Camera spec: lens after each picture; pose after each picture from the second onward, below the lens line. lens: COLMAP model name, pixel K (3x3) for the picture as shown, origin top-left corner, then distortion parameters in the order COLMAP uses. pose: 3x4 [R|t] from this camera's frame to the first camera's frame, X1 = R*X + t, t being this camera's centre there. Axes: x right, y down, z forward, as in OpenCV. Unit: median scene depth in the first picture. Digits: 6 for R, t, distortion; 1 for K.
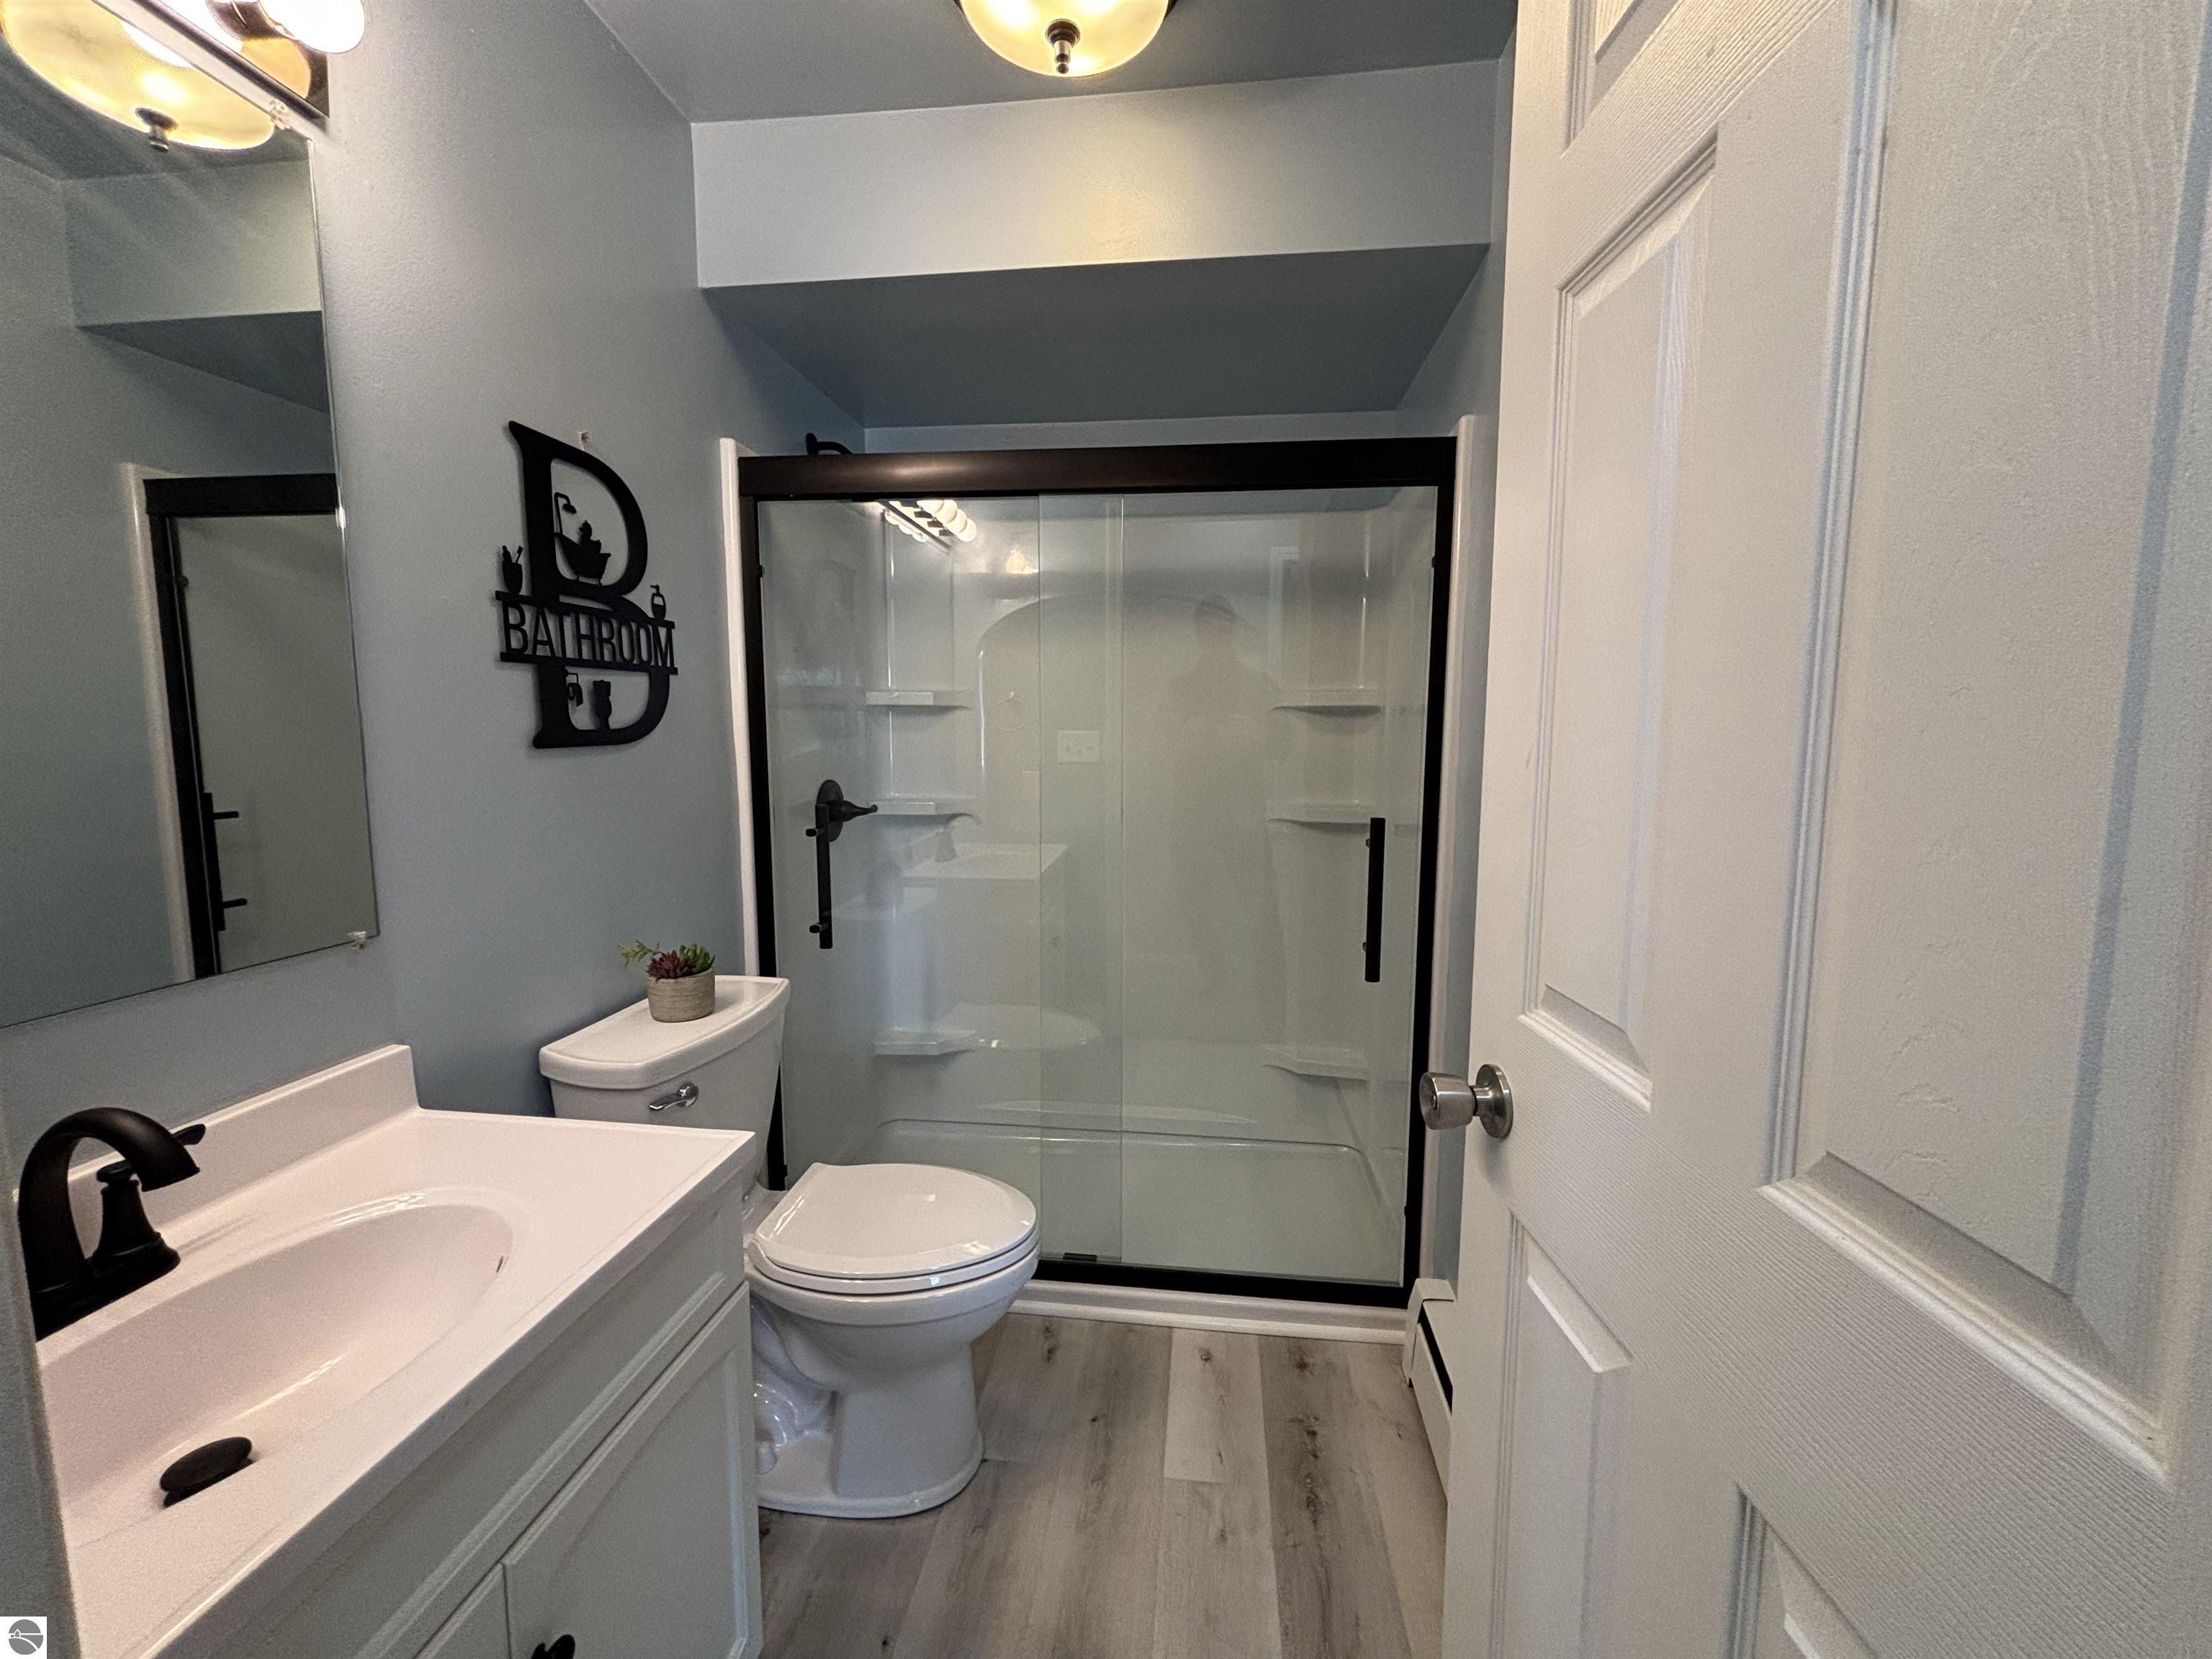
lens RADIAL K [[894.8, 0, 1104.3], [0, 894.8, 828.7], [0, 0, 1]] dist [0.000938, -0.000933]
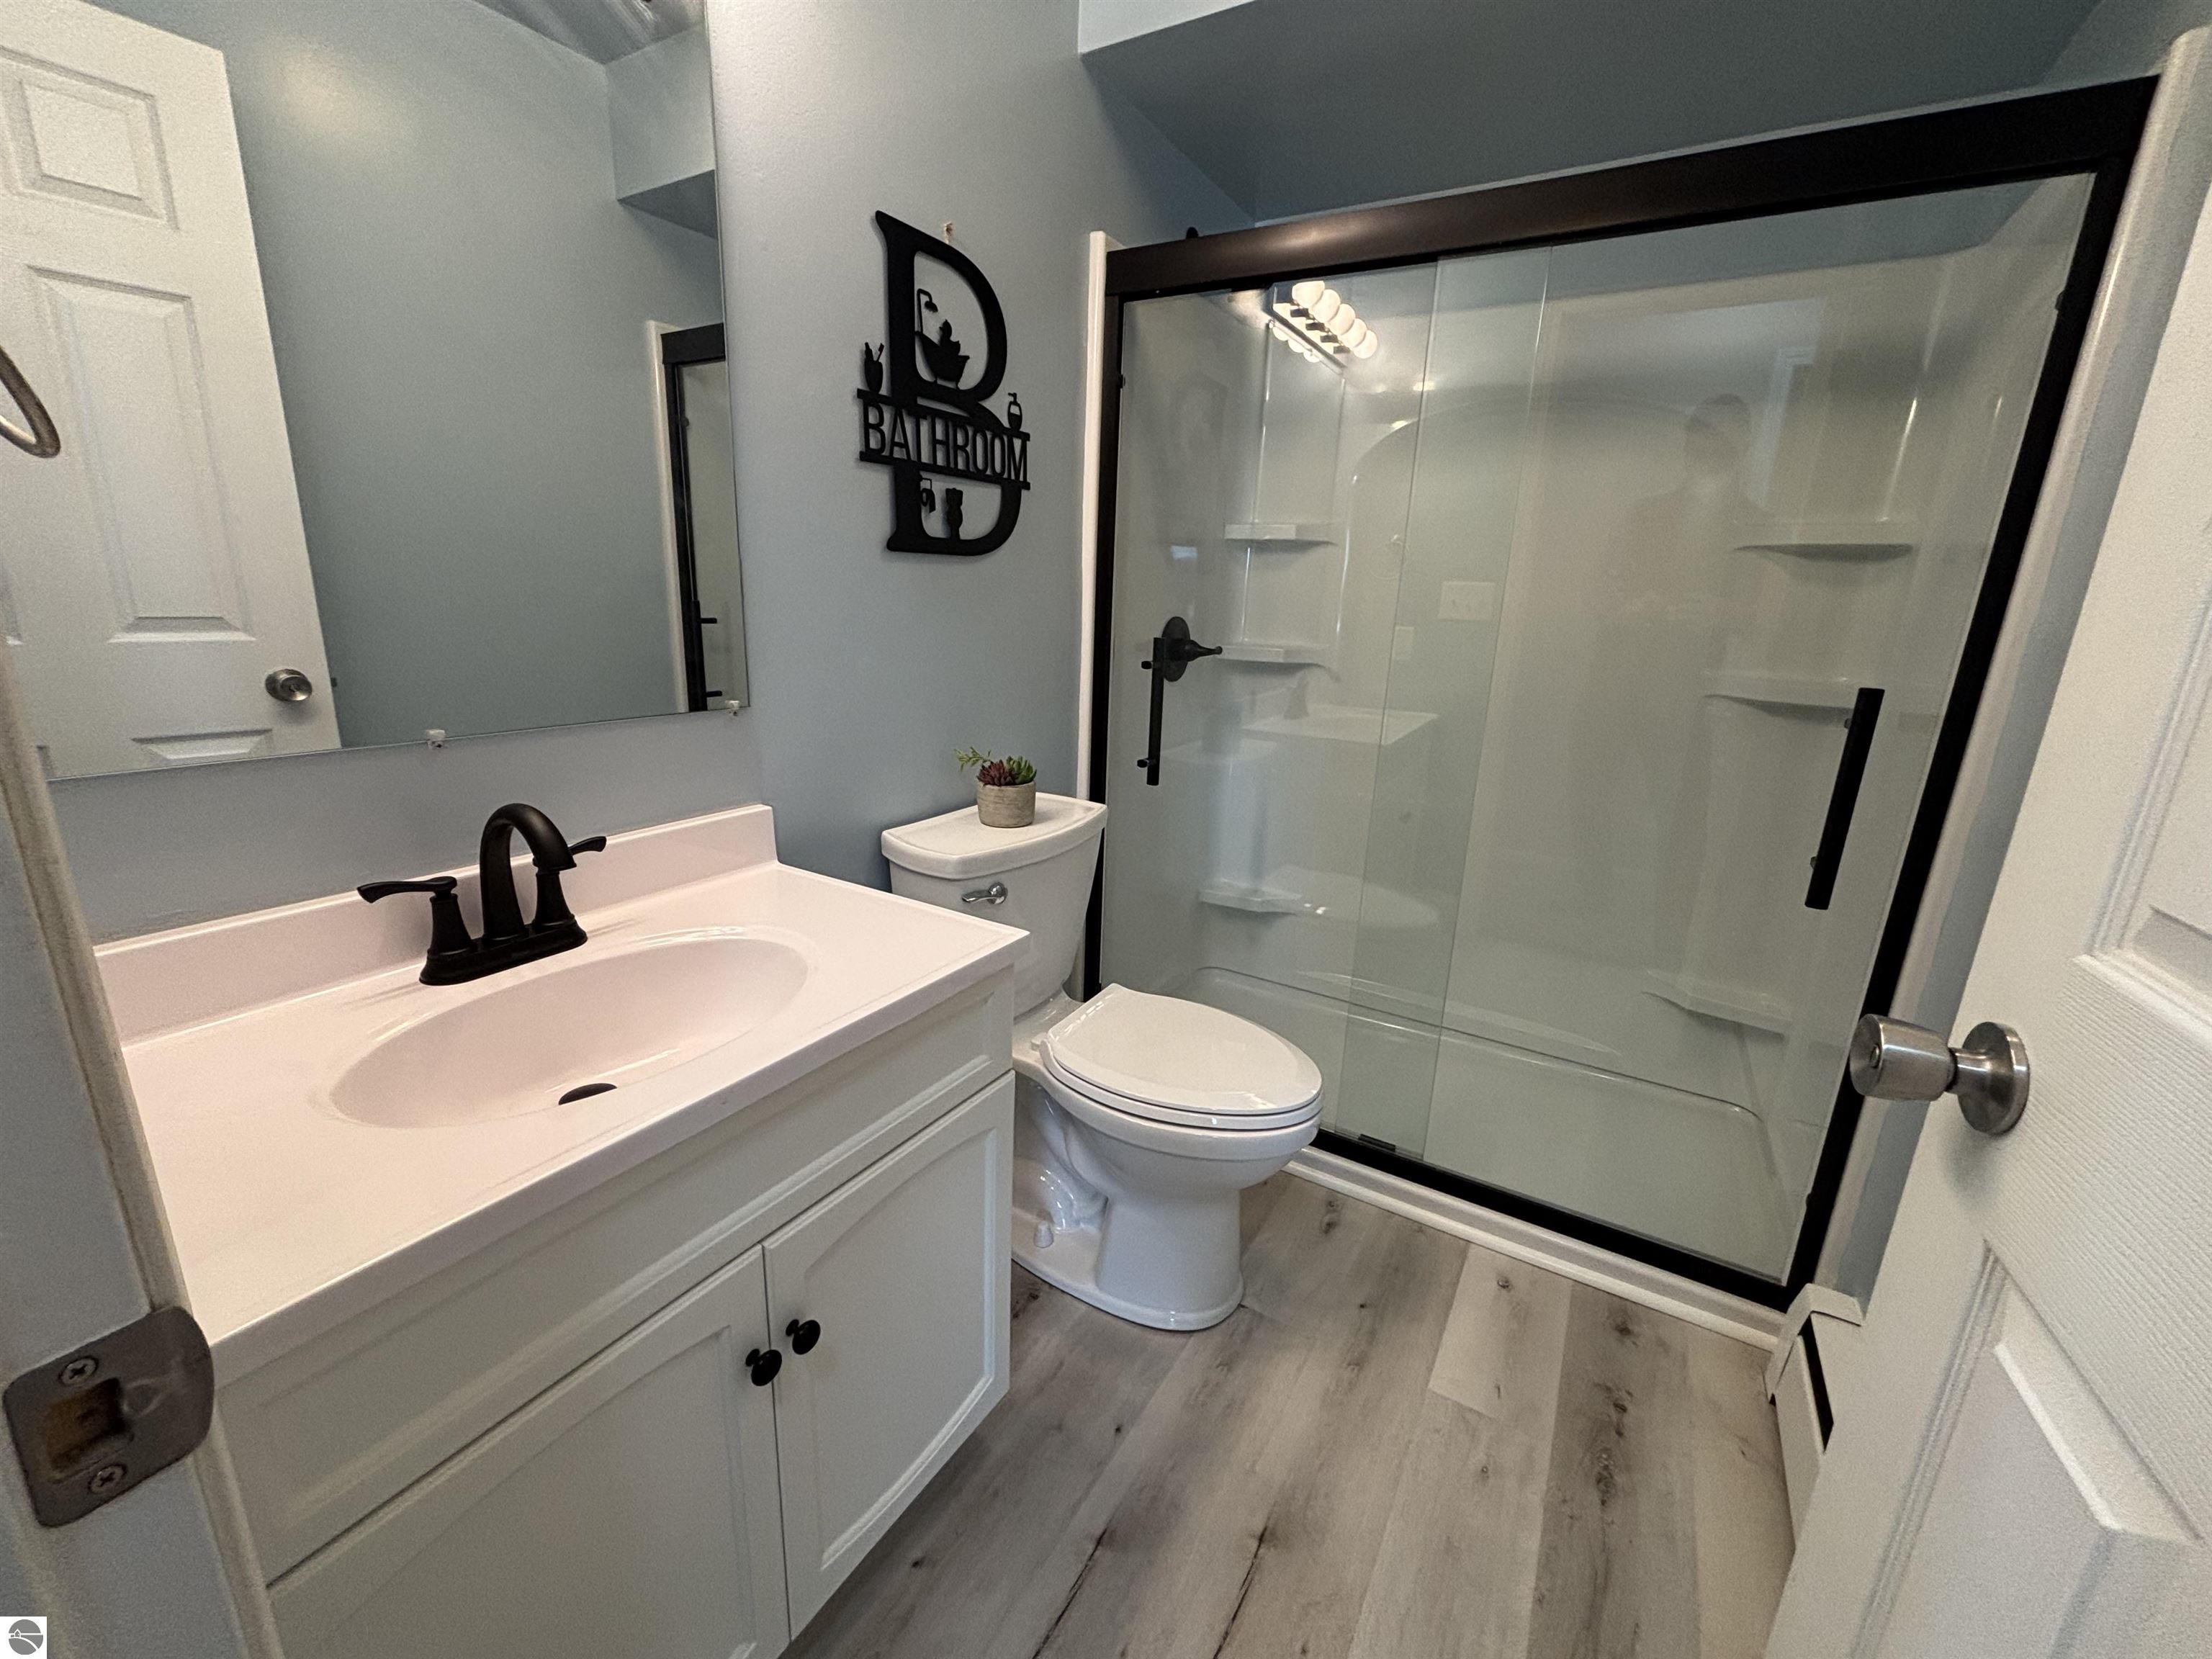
lens RADIAL K [[894.8, 0, 1103.5], [0, 894.8, 827.6], [0, 0, 1]] dist [0.000938, -0.000933]
pose [[0.911335, 0.135118, -0.388859, 0.041595], [-0.079796, 0.984665, 0.155134, 0.041367], [0.403858, -0.110349, 0.908142, 0.093466]]
